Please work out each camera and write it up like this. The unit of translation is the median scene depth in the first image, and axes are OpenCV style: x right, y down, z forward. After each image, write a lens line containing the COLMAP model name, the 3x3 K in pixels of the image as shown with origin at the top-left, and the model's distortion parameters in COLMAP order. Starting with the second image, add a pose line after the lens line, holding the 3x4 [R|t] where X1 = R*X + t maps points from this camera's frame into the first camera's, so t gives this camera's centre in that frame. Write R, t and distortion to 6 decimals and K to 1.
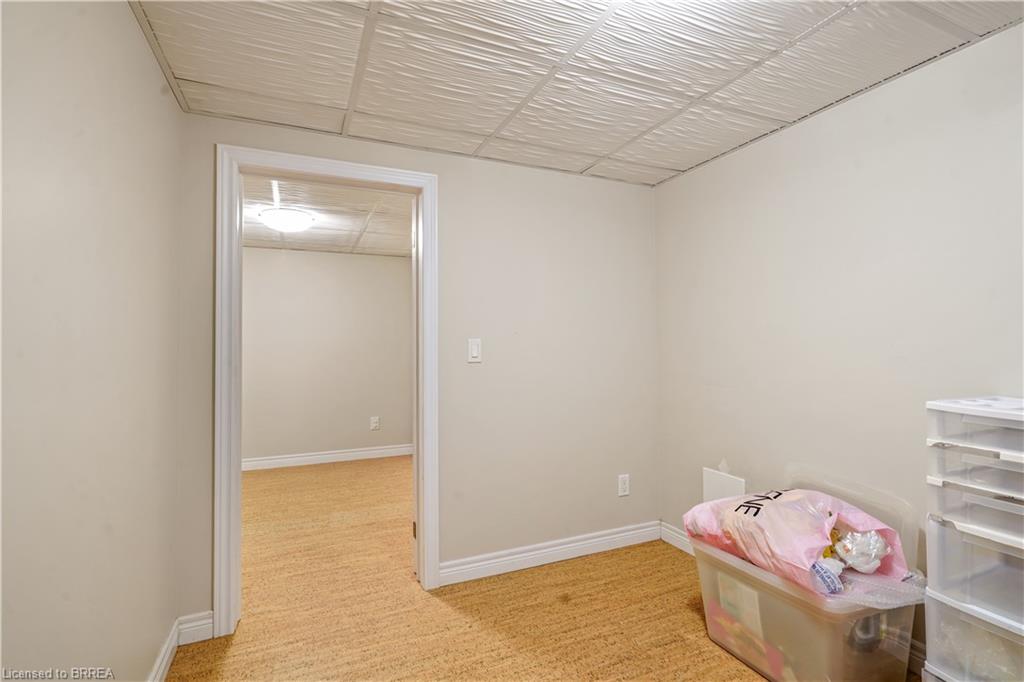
lens RADIAL K [[473.3, 0, 504.1], [0, 473.3, 342.1], [0, 0, 1]] dist [-0.003125, -0.000089]
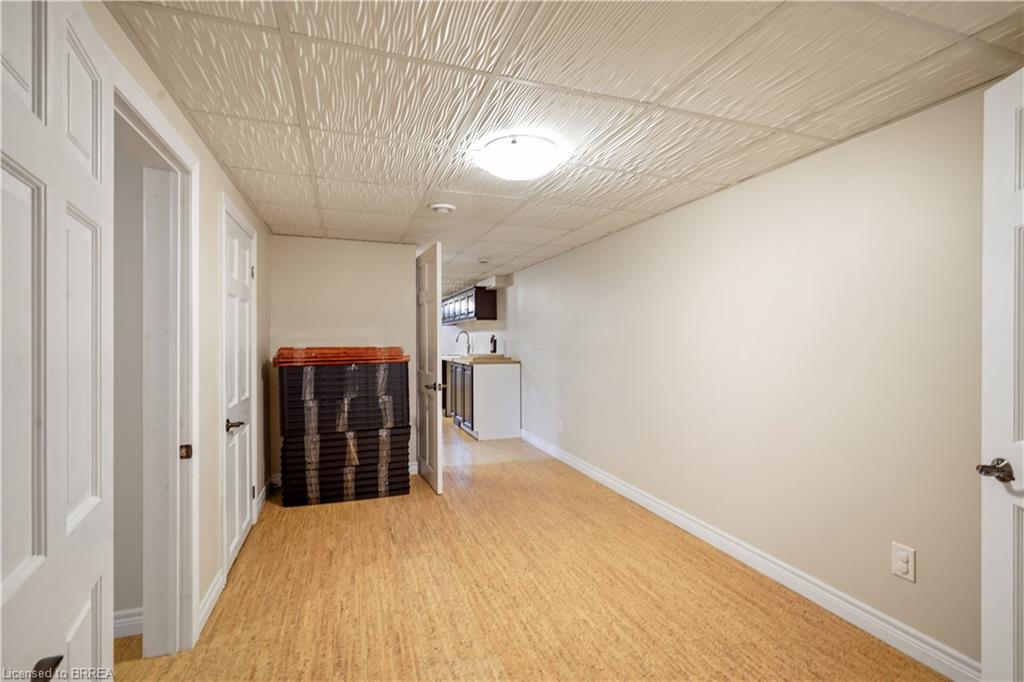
lens RADIAL K [[473.3, 0, 510.3], [0, 473.3, 338.5], [0, 0, 1]] dist [-0.003125, -0.000089]
pose [[-0.087063, 0.005482, -0.996188, 0.247111], [0.011426, 0.999925, 0.004504, -0.021978], [0.996137, -0.010990, -0.087119, 1.407006]]
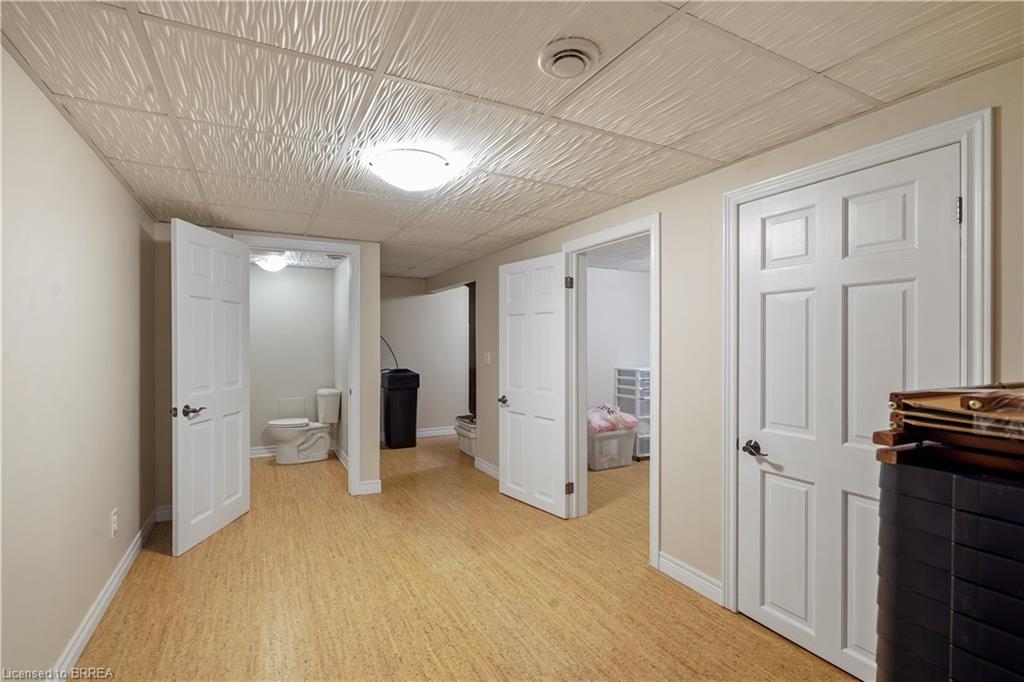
lens RADIAL K [[473.3, 0, 503.1], [0, 473.3, 343.4], [0, 0, 1]] dist [-0.003125, -0.000089]
pose [[-0.061792, 0.005215, 0.998075, -1.529298], [-0.008890, 0.999944, -0.005775, -0.026079], [-0.998049, -0.009230, -0.061742, 1.234305]]
